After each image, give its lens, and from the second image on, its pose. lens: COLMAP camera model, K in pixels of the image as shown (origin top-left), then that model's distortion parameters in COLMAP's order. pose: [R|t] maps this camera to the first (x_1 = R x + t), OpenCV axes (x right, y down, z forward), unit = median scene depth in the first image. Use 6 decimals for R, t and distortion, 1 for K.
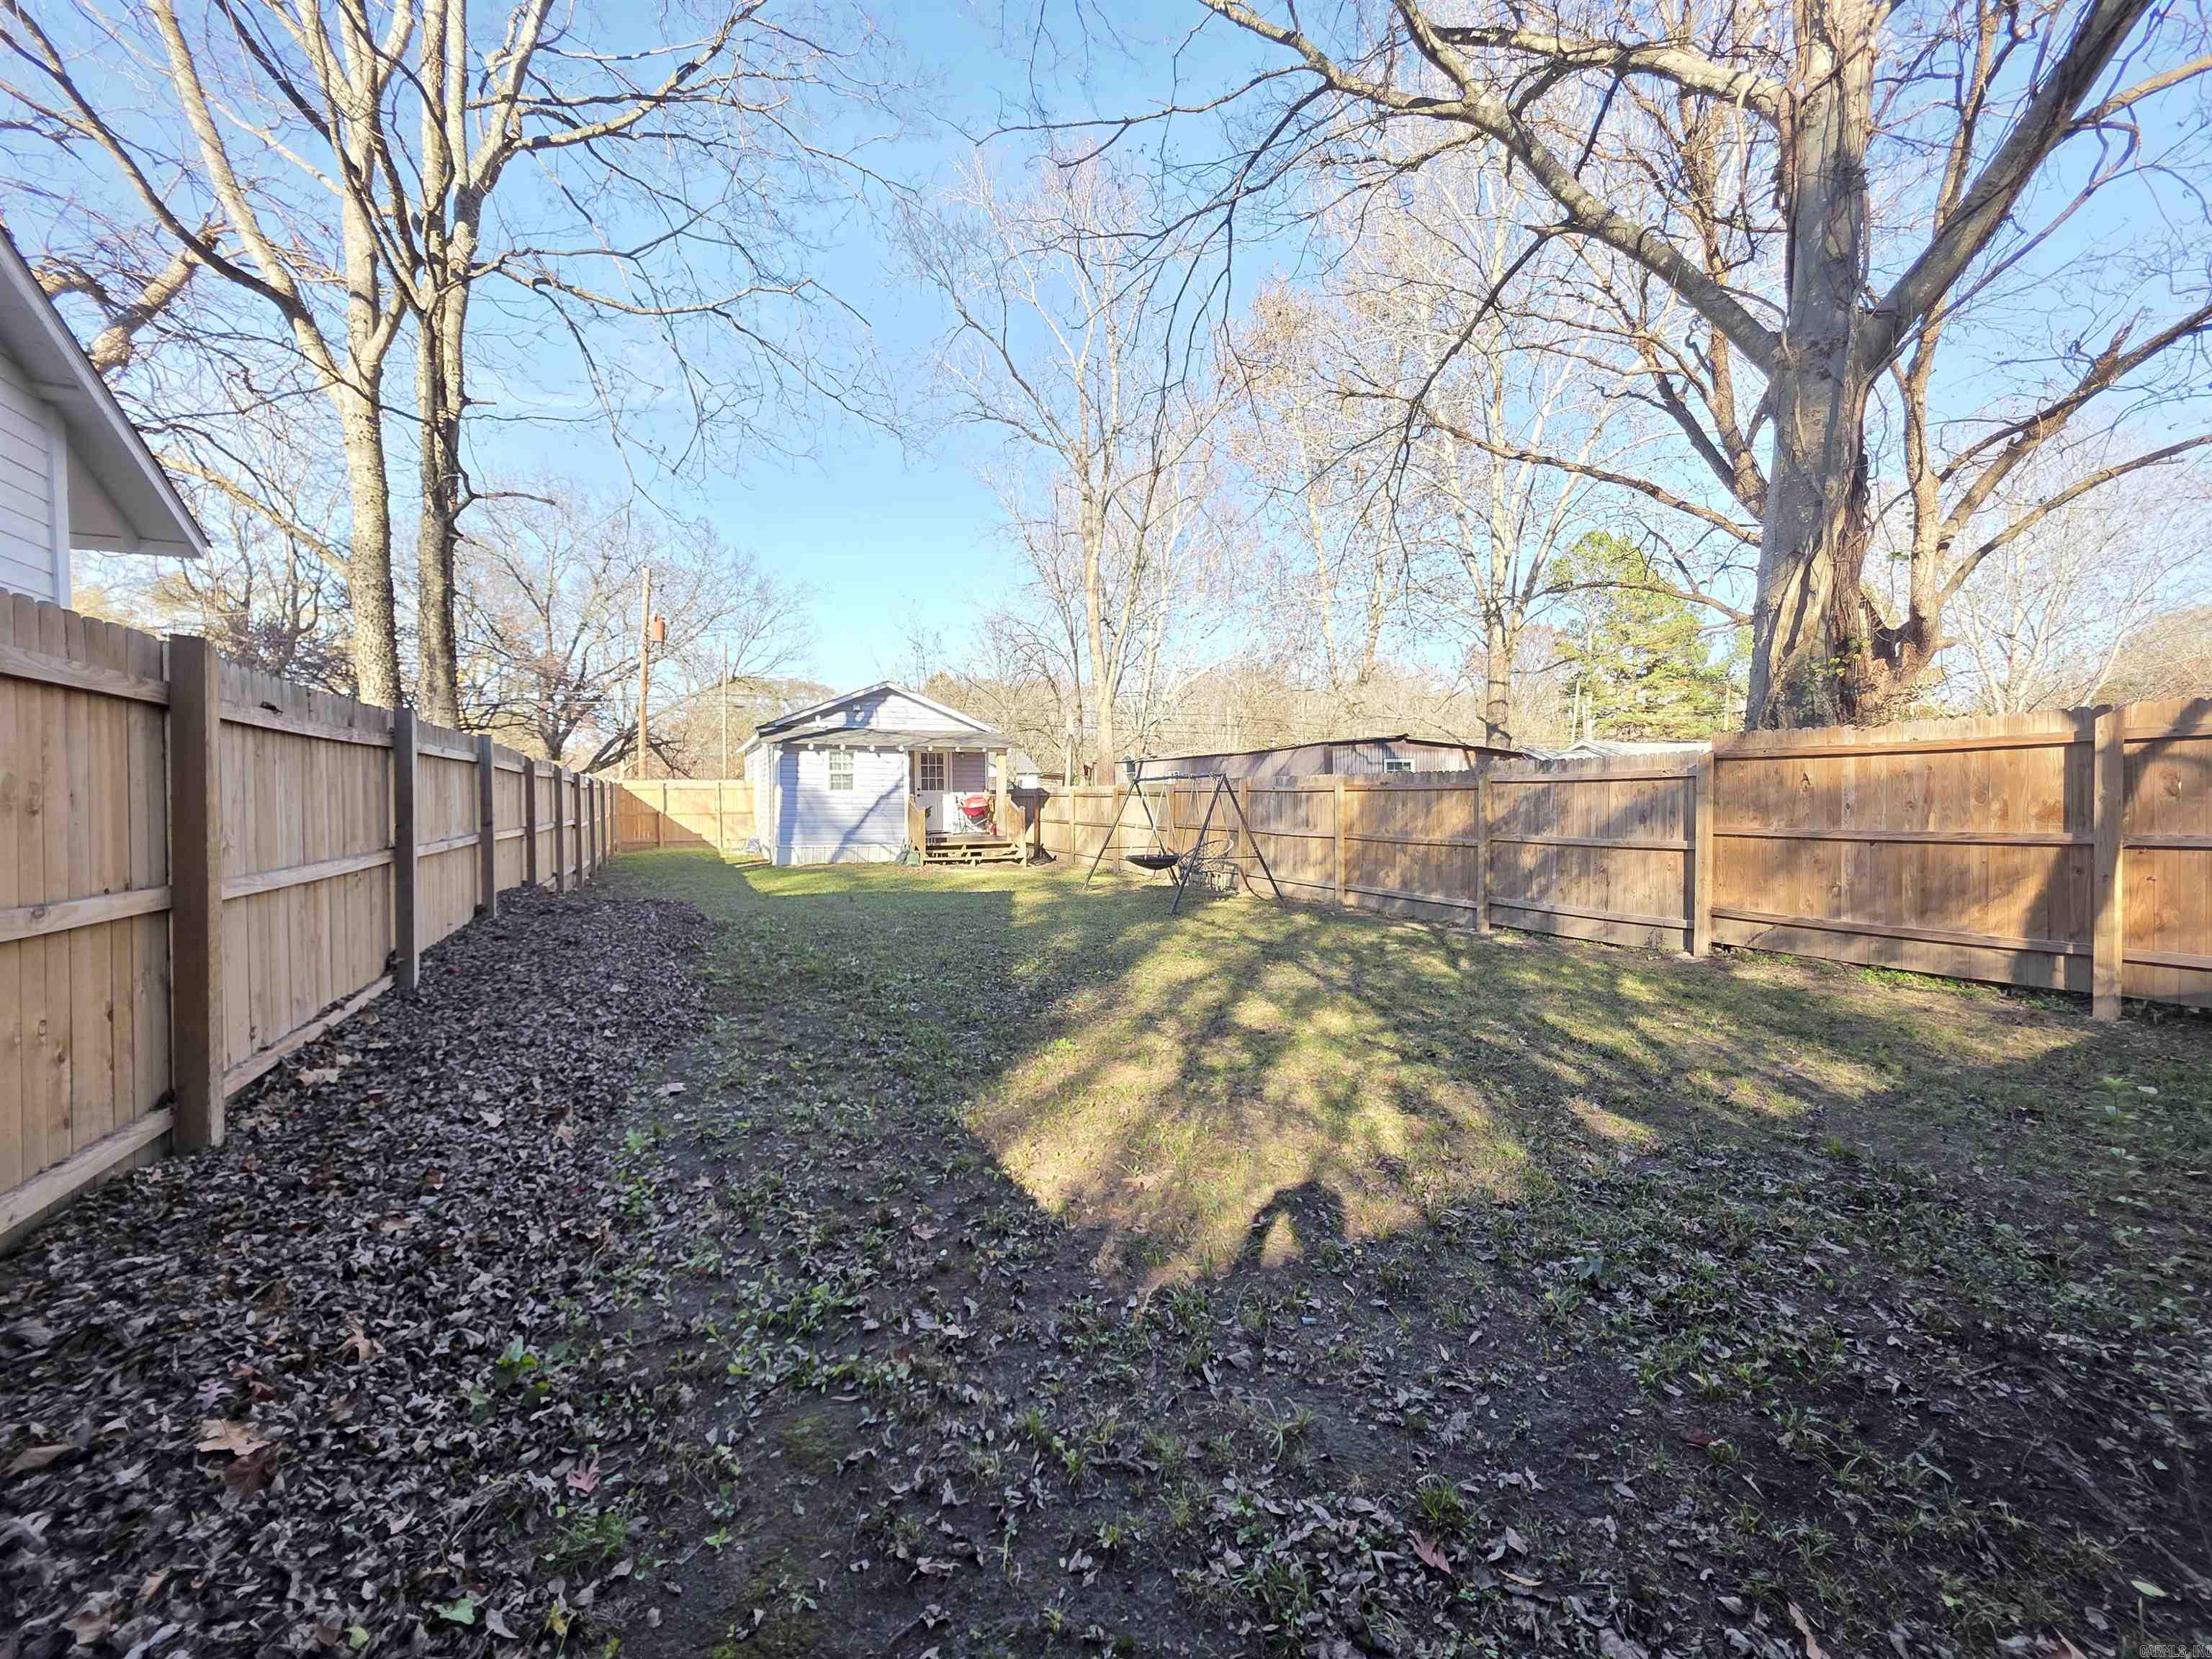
lens RADIAL K [[888.7, 0, 1119.5], [0, 888.7, 814.5], [0, 0, 1]] dist [-0.005425, -0.000027]
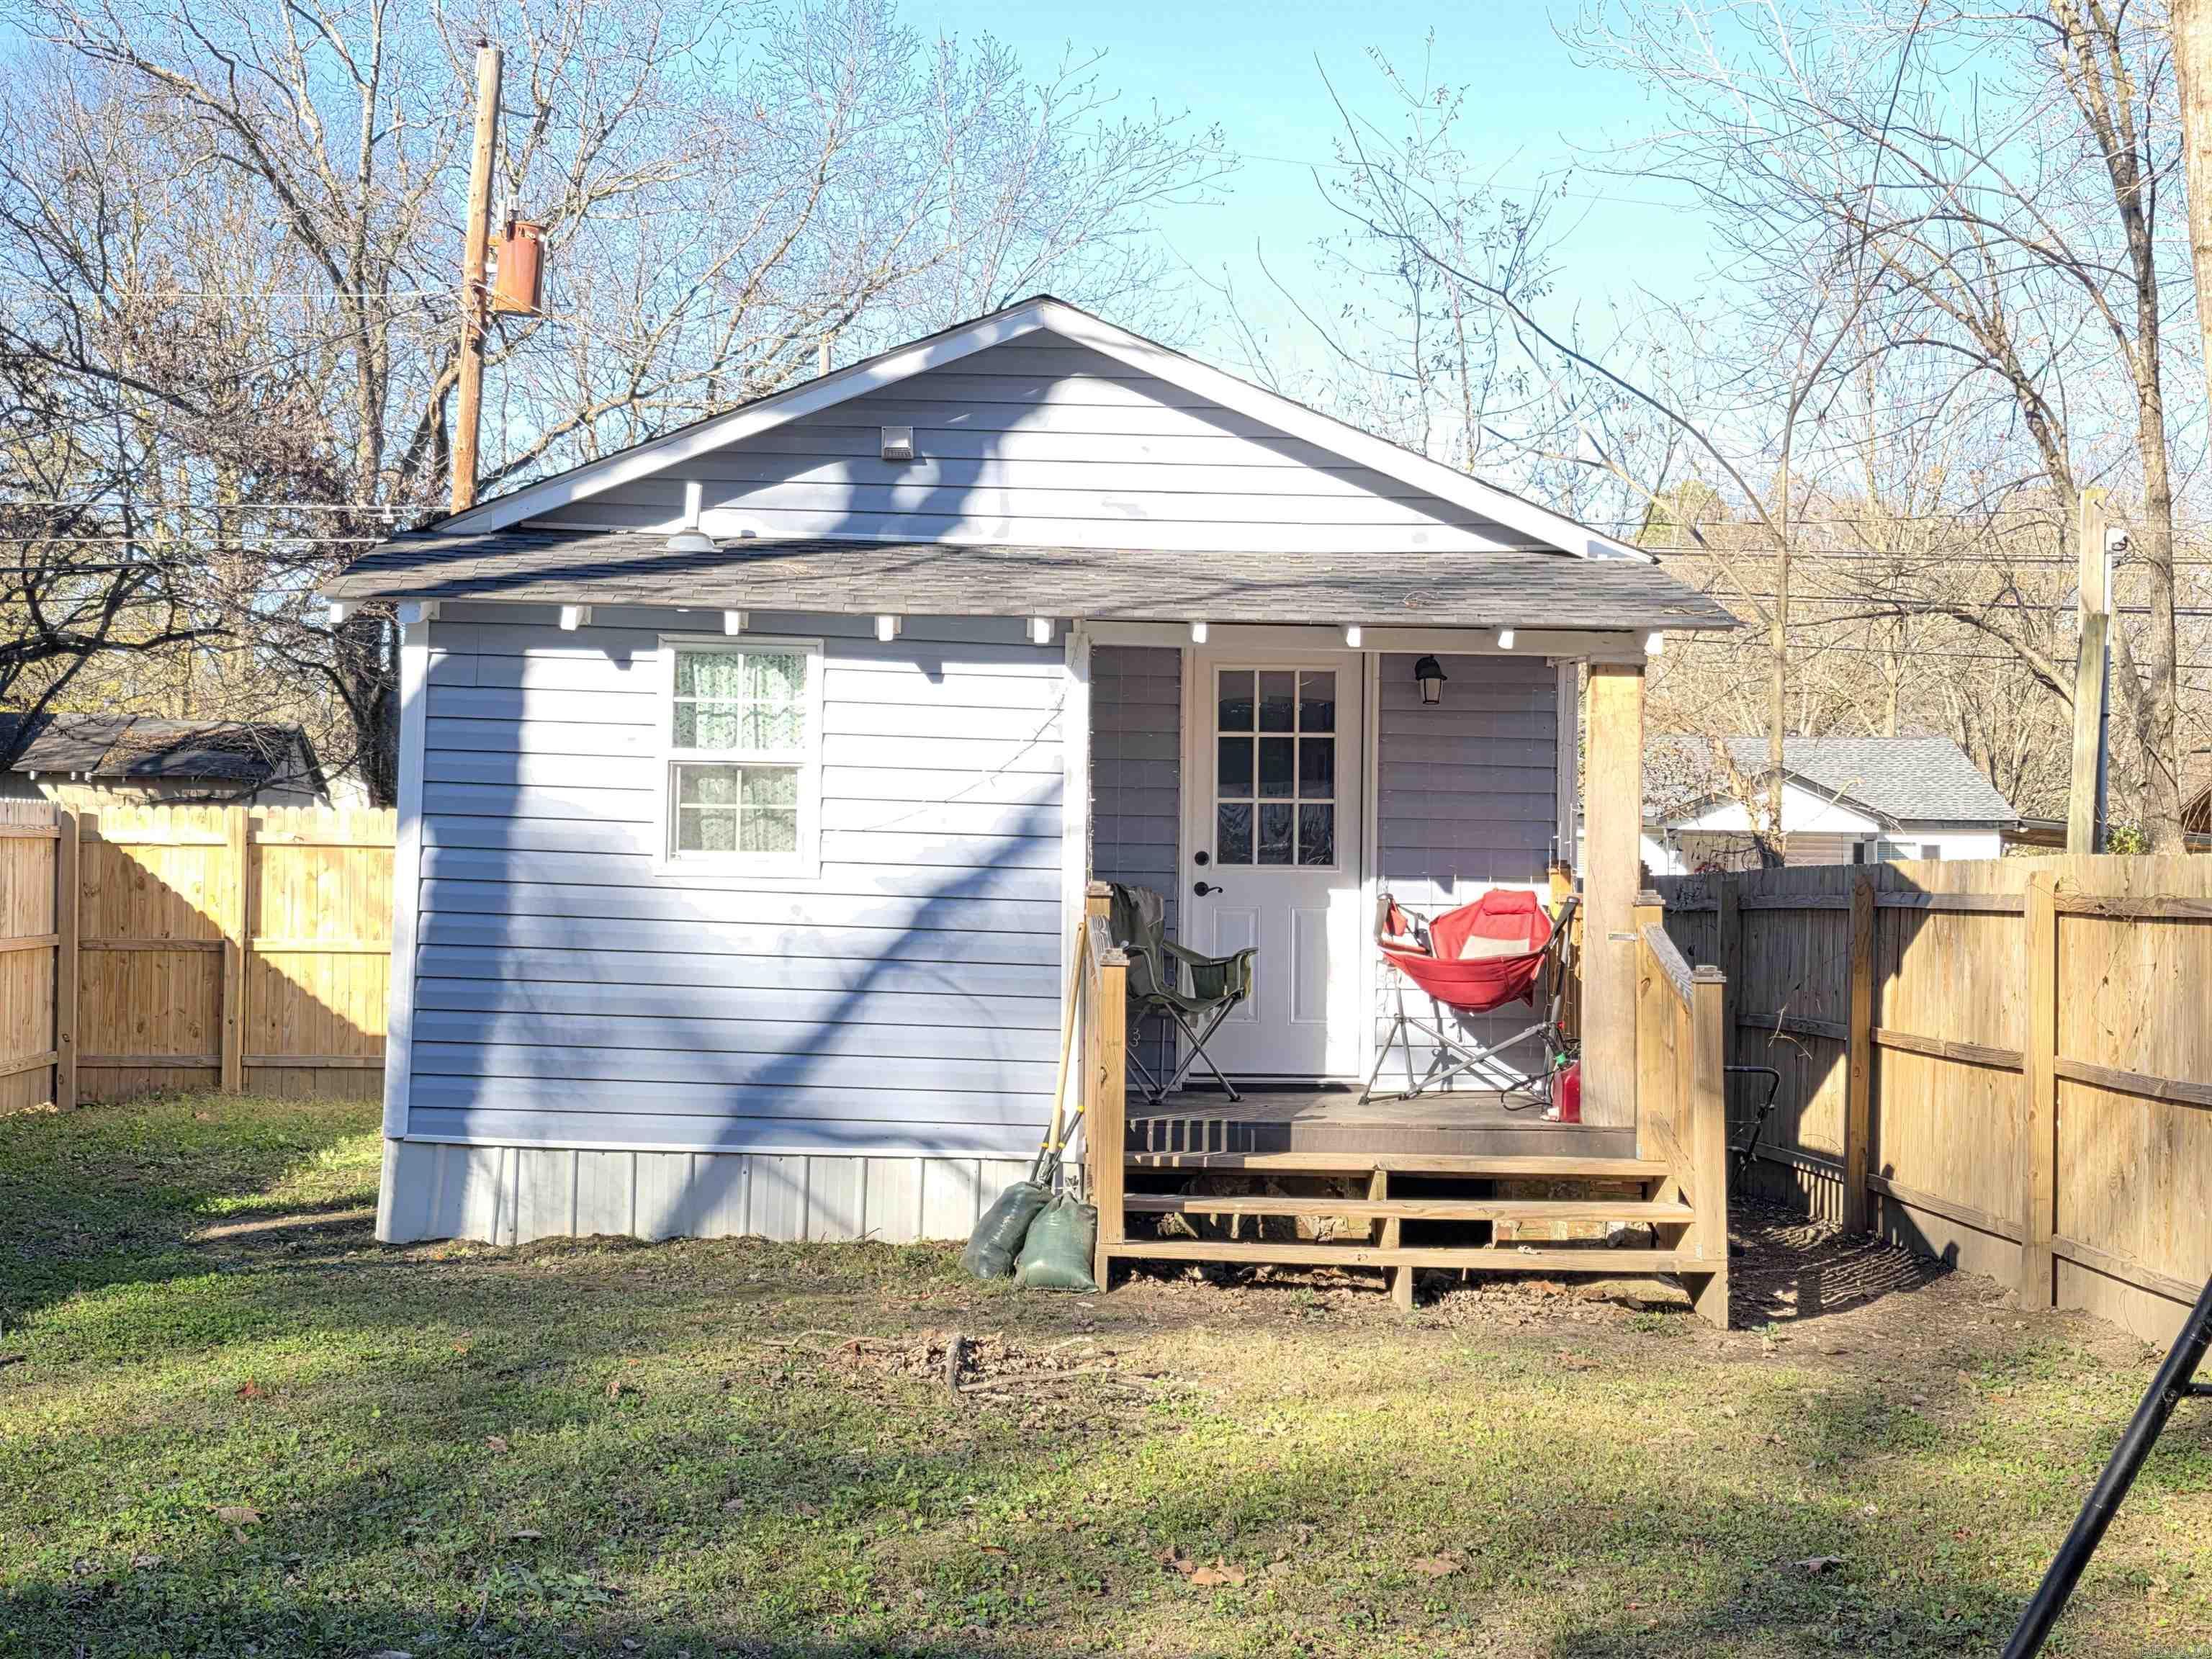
lens RADIAL K [[2776.1, 0, 1106.0], [0, 2776.1, 829.5], [0, 0, 1]] dist [0.101760, -0.006152]
pose [[0.914087, 0.011863, -0.405344, -0.000326], [-0.030670, 0.998731, -0.039934, -0.010260], [0.404356, 0.048935, 0.913292, 0.453668]]
